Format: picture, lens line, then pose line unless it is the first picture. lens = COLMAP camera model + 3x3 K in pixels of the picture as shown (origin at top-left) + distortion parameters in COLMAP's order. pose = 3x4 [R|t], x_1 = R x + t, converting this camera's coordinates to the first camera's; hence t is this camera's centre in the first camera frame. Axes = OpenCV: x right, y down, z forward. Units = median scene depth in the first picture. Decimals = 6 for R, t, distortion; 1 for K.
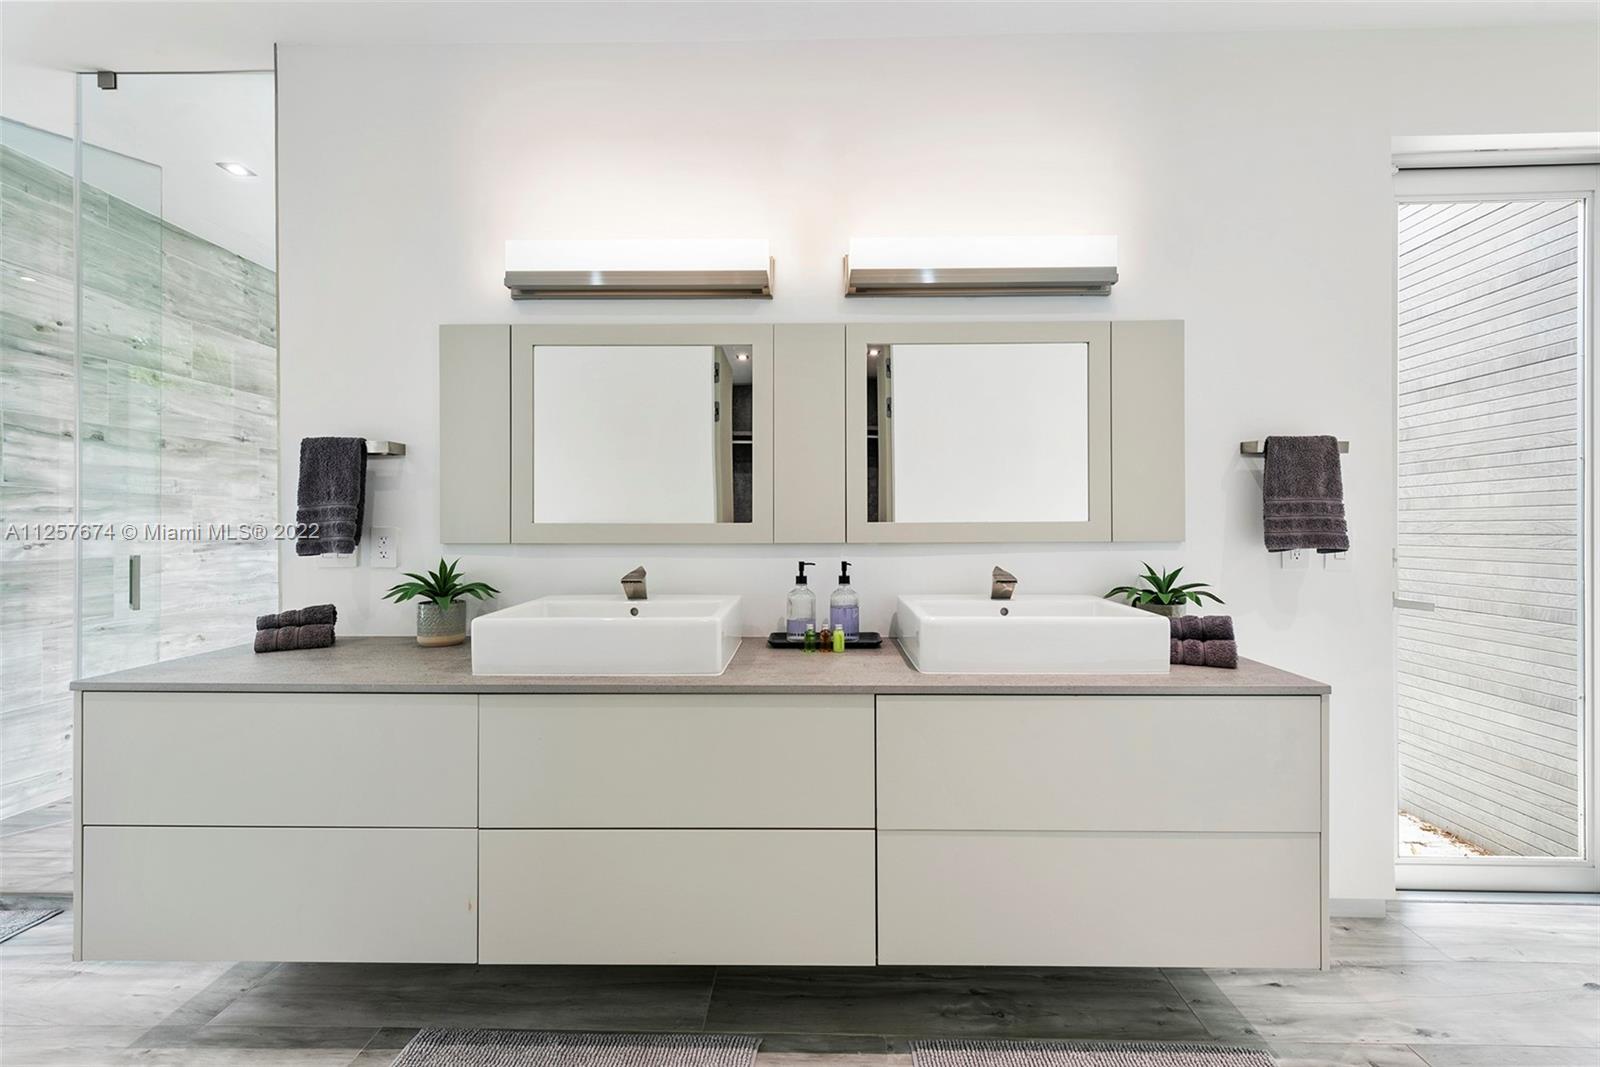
lens RADIAL K [[658.7, 0, 803.9], [0, 658.7, 532.2], [0, 0, 1]] dist [0.001335, 0.000150]
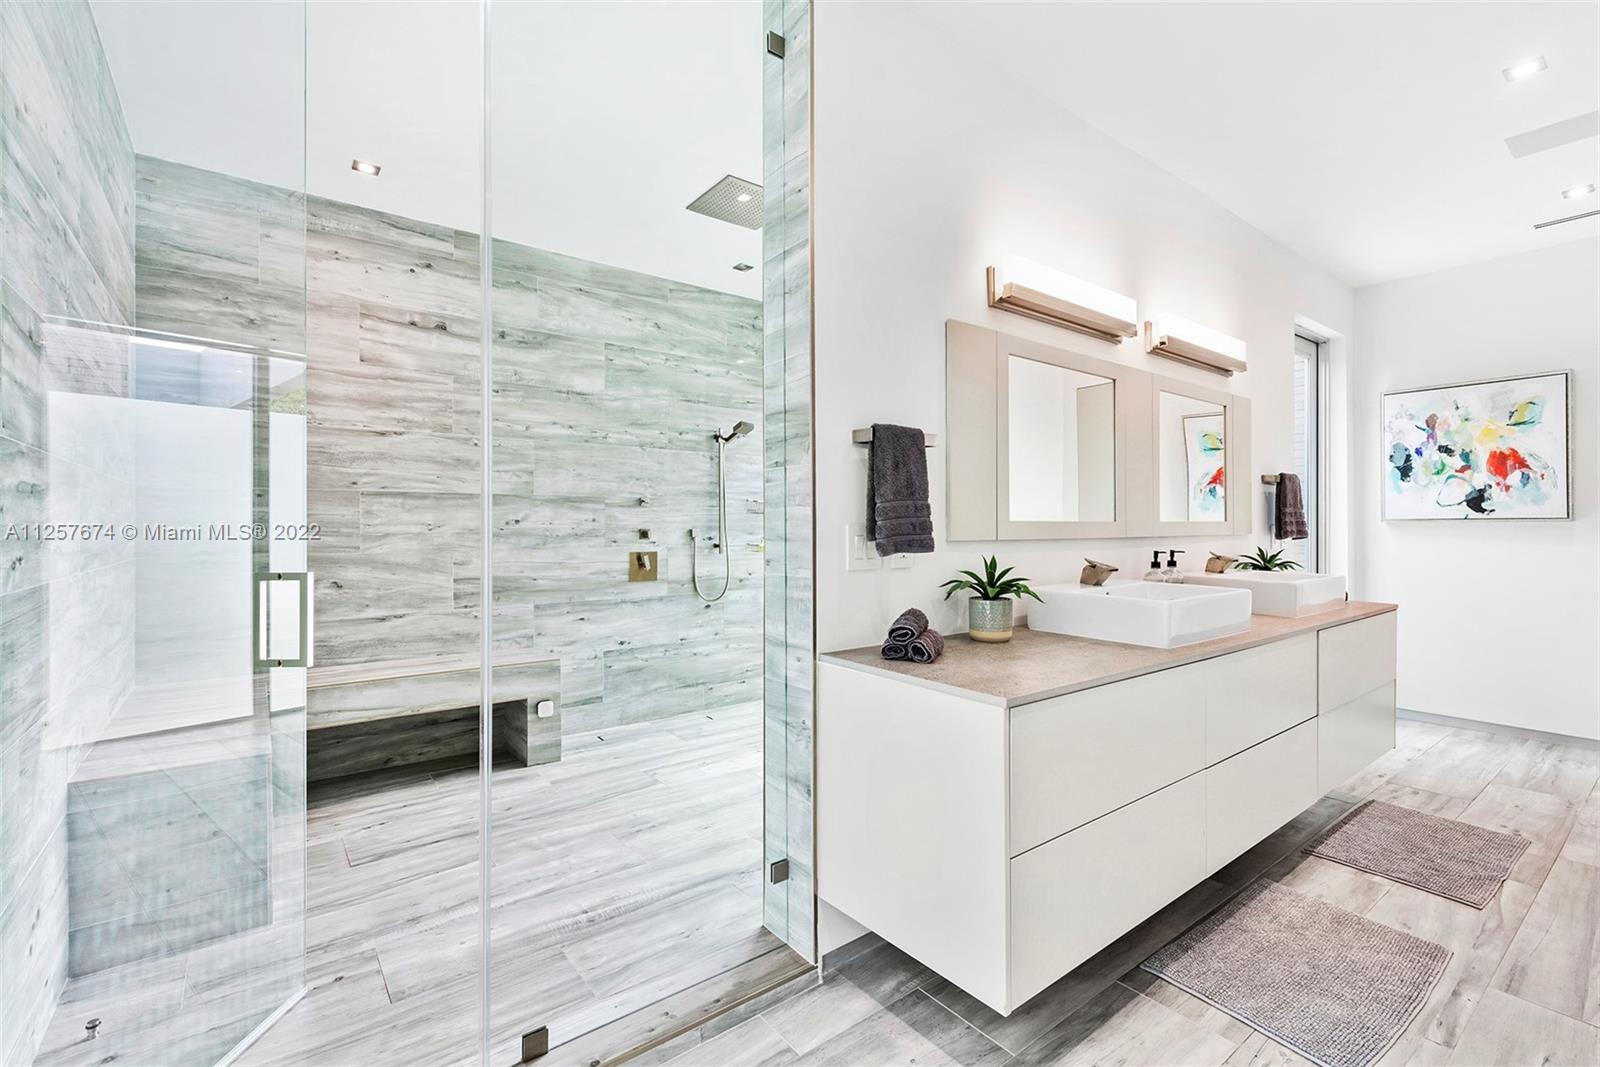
lens RADIAL K [[712.9, 0, 800.1], [0, 712.9, 524.1], [0, 0, 1]] dist [0.001016, 0.000032]
pose [[0.779652, 0.002883, 0.626206, -1.452050], [-0.001627, 0.999995, -0.002578, -0.004466], [-0.626211, 0.000992, 0.779653, 0.324982]]
